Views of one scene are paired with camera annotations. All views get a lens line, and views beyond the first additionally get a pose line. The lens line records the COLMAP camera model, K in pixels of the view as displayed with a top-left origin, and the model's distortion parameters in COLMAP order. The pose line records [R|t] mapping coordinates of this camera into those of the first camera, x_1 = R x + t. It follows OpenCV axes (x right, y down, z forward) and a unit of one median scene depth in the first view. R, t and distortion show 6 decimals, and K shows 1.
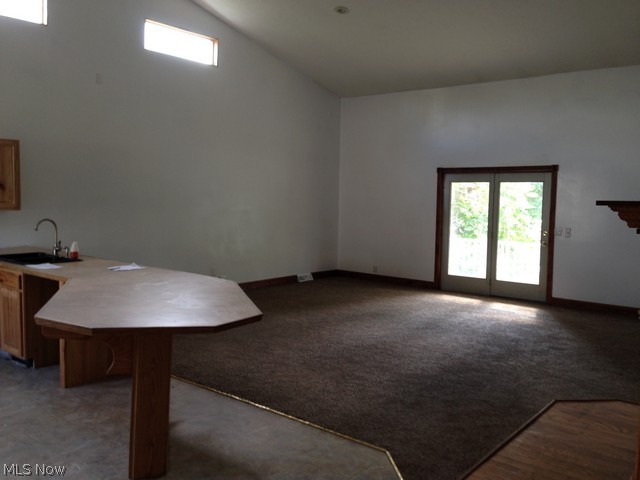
lens RADIAL K [[591.4, 0, 320.0], [0, 591.4, 240.0], [0, 0, 1]] dist [0.131916, -0.248119]
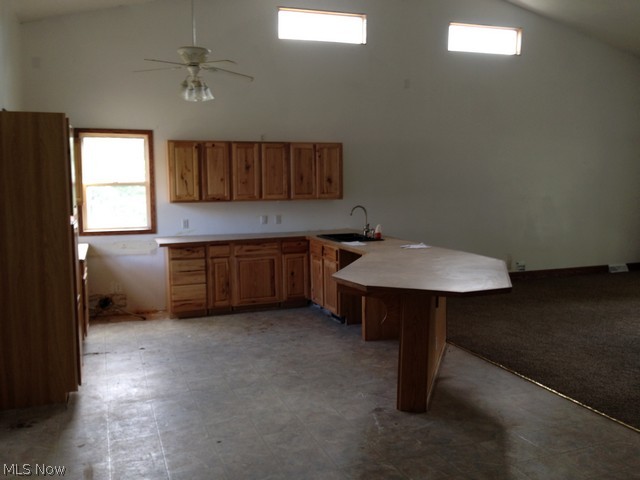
lens RADIAL K [[591.4, 0, 320.0], [0, 591.4, 240.0], [0, 0, 1]] dist [0.131916, -0.248119]
pose [[0.859560, 0.021518, -0.510581, 0.110326], [-0.012809, 0.999706, 0.020569, 0.012199], [0.510874, -0.011140, 0.859584, -0.095373]]
